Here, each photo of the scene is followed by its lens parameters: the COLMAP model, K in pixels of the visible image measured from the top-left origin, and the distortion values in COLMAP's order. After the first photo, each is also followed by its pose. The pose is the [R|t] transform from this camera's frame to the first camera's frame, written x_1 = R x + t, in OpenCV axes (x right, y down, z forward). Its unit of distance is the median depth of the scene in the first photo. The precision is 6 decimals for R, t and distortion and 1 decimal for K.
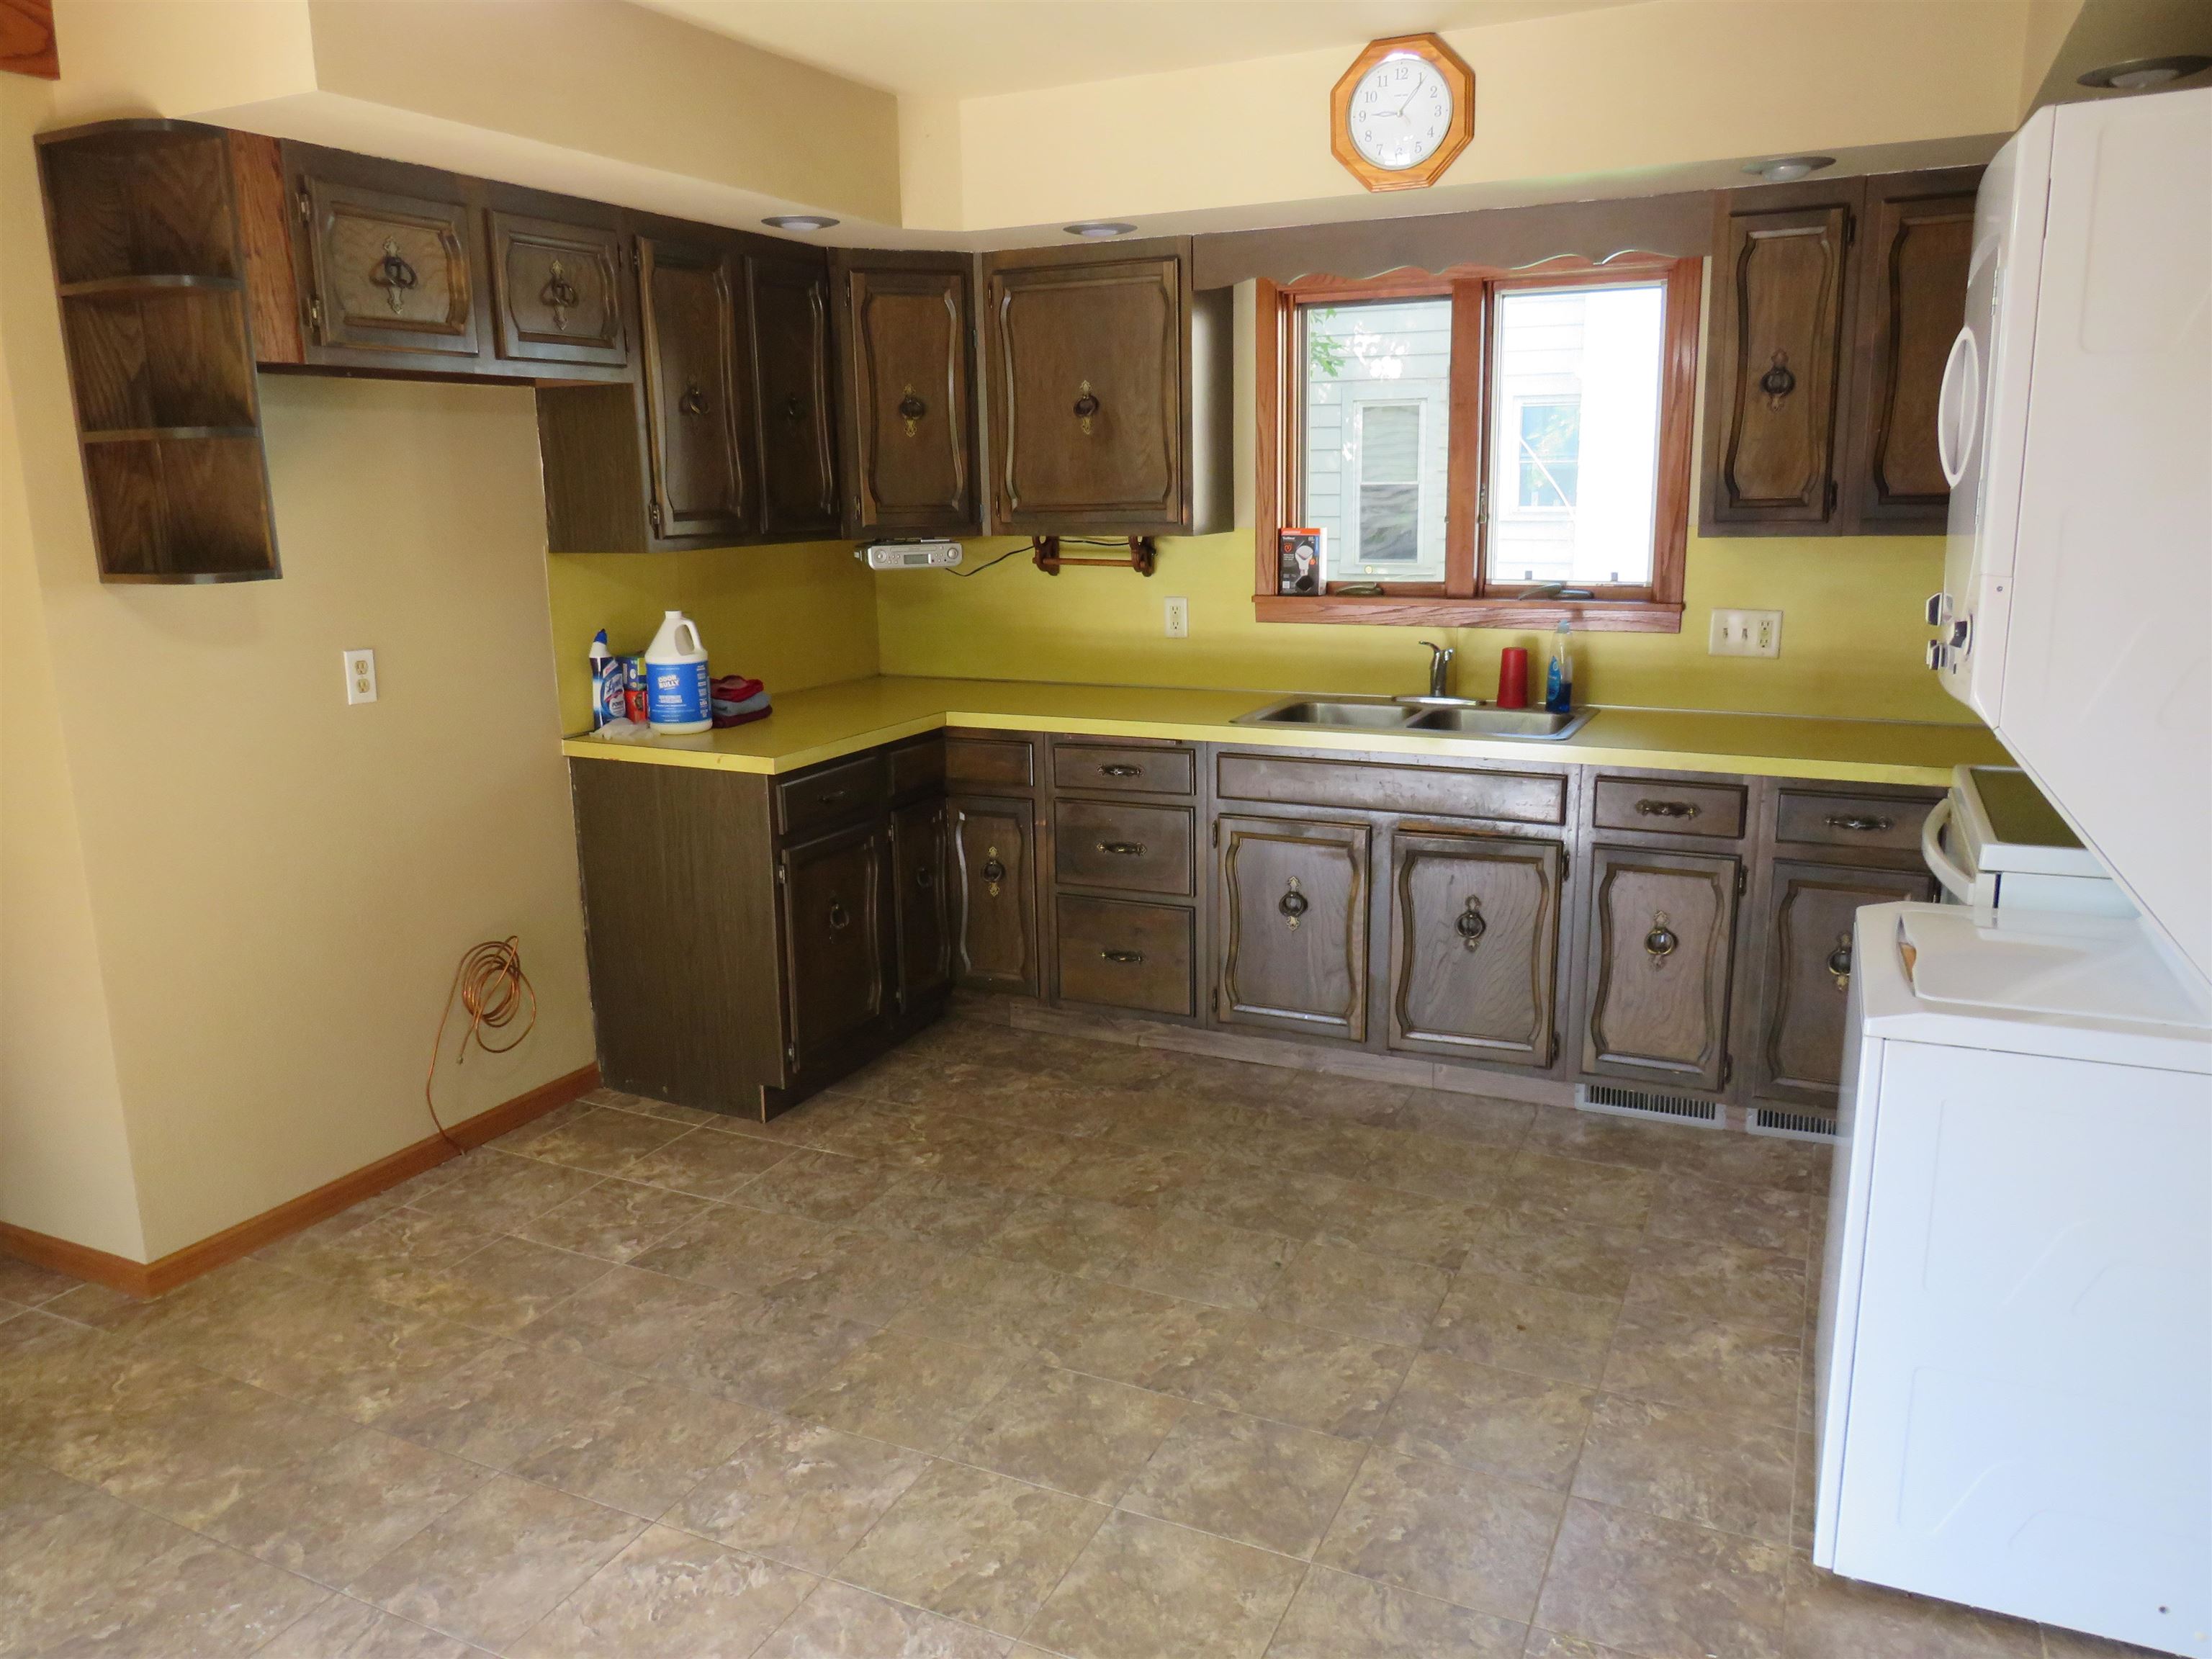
lens RADIAL K [[1550.7, 0, 1094.0], [0, 1550.7, 832.1], [0, 0, 1]] dist [-0.029720, -0.006714]
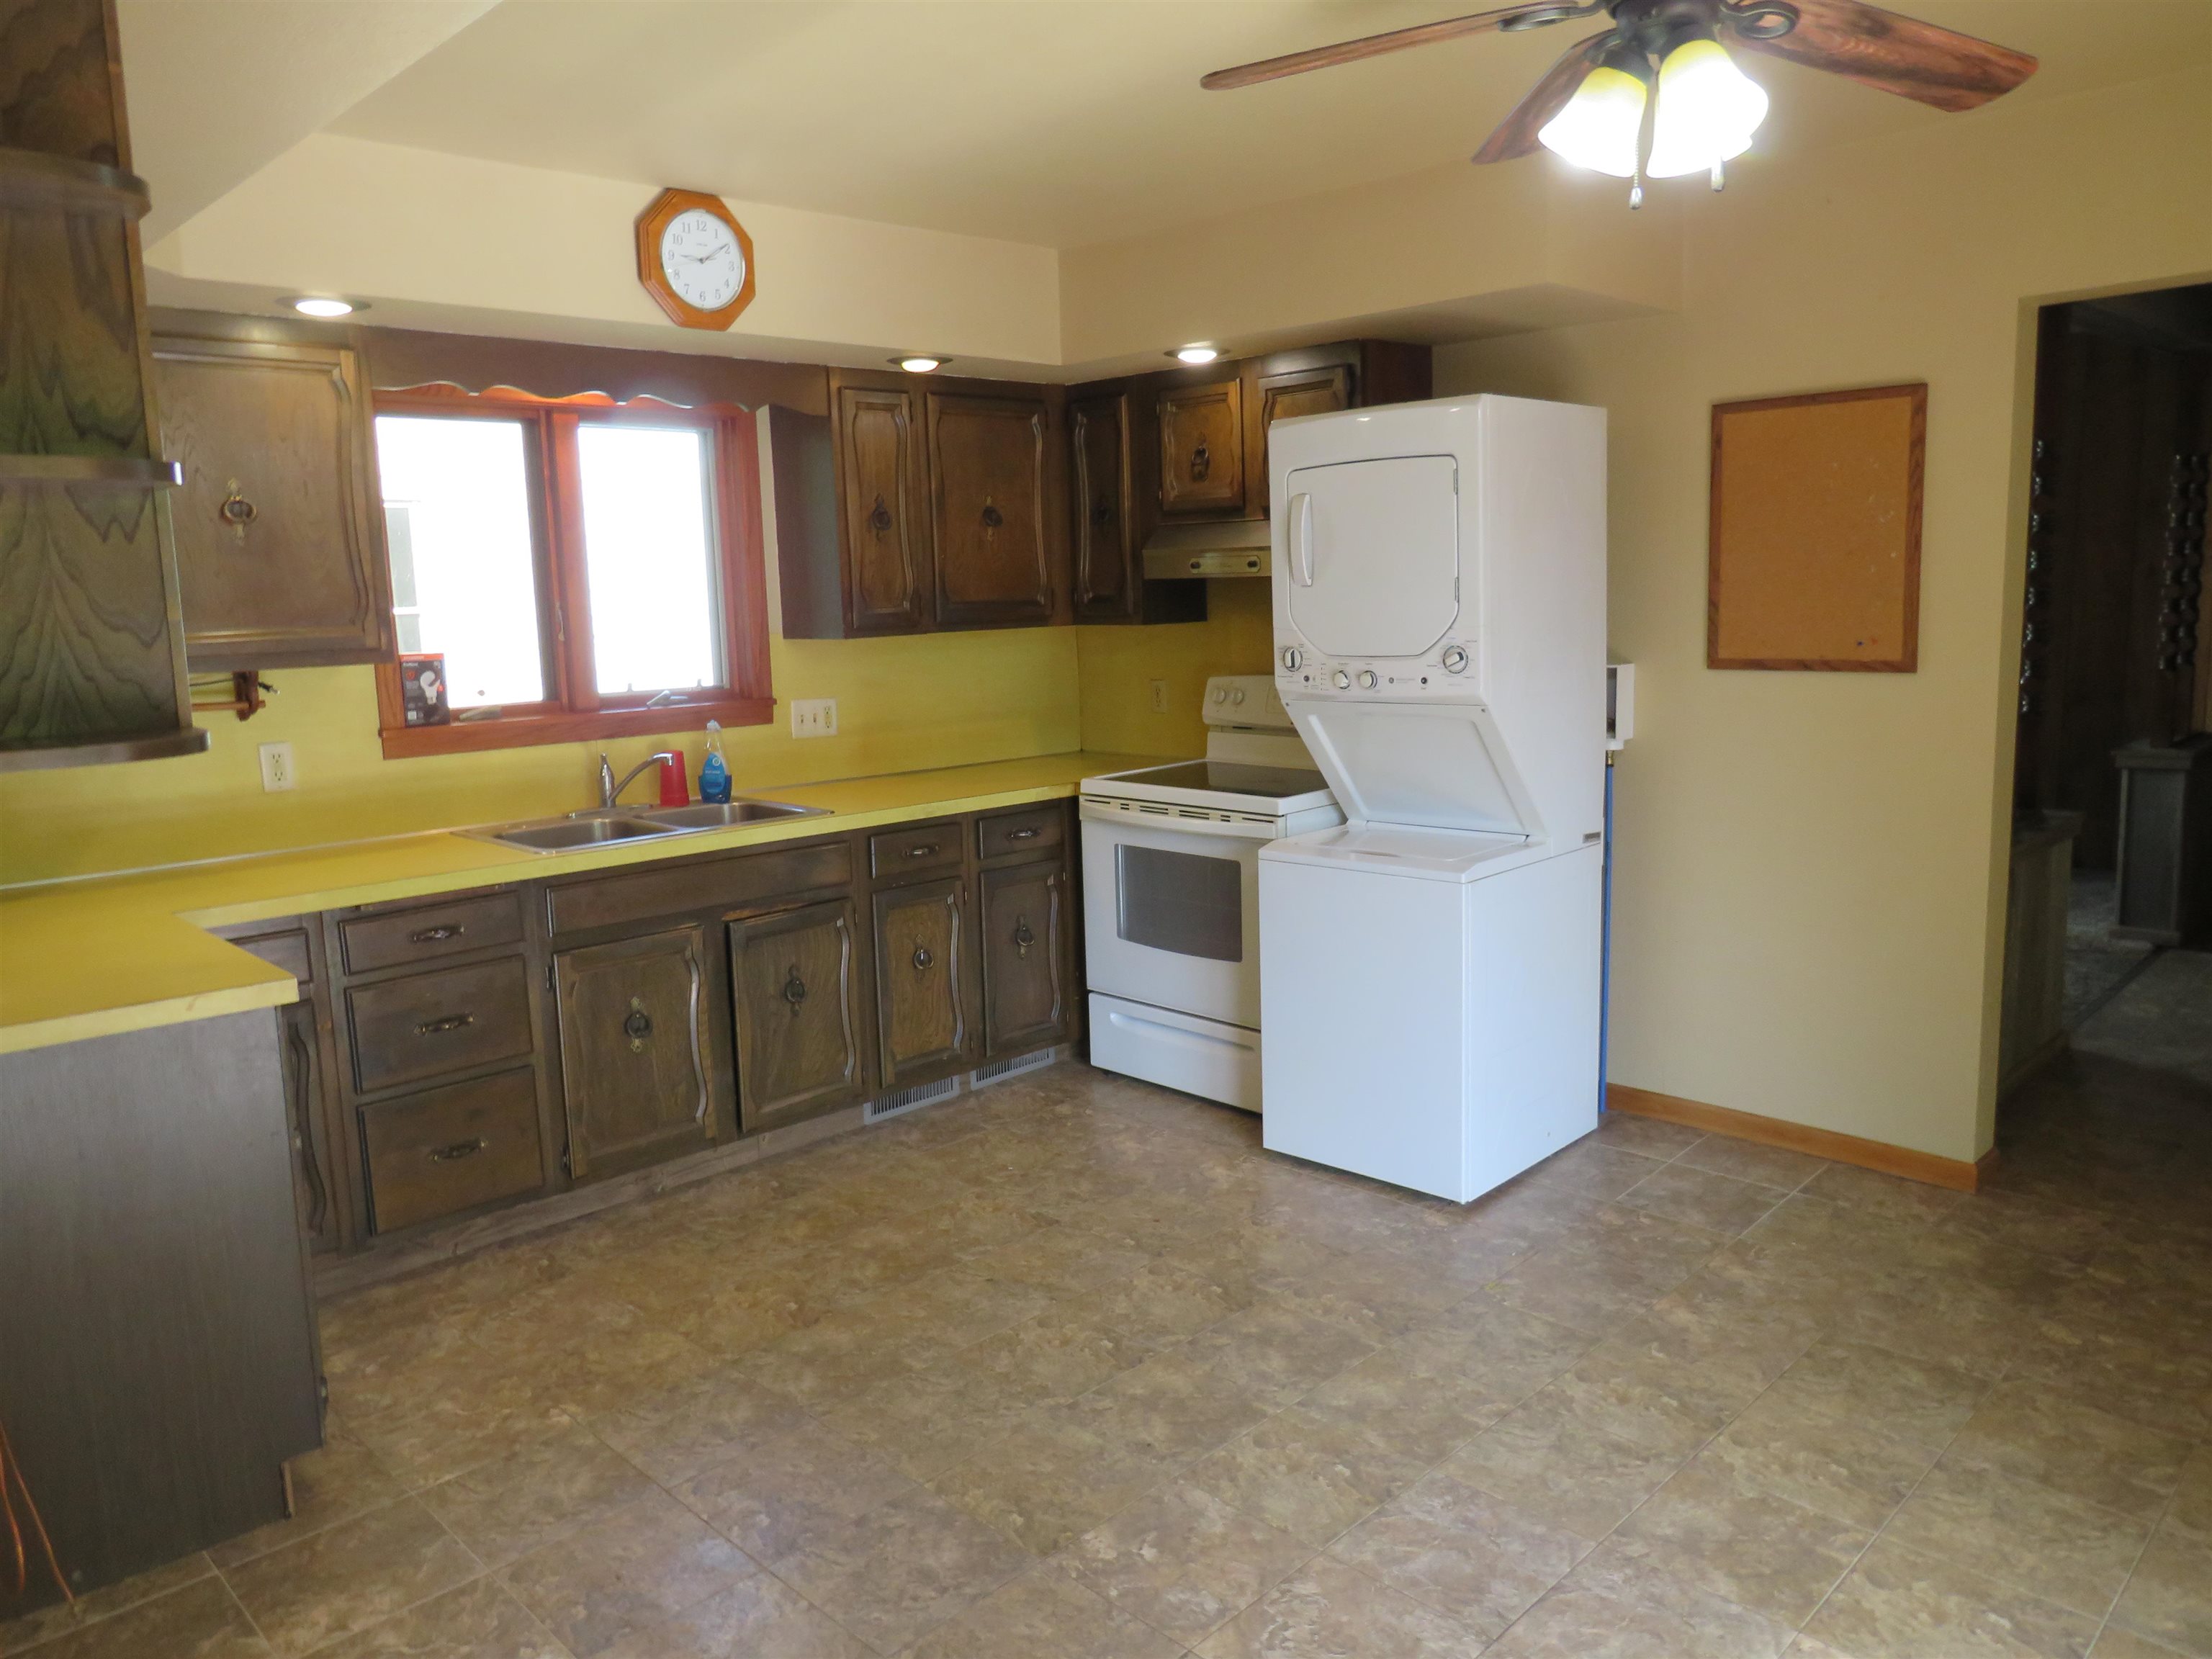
lens RADIAL K [[1550.7, 0, 1094.0], [0, 1550.7, 832.1], [0, 0, 1]] dist [-0.029720, -0.006714]
pose [[0.347429, -0.139623, 0.927253, -0.768745], [0.224168, 0.972548, 0.062450, -0.079579], [-0.910517, 0.186163, 0.369190, 0.418965]]
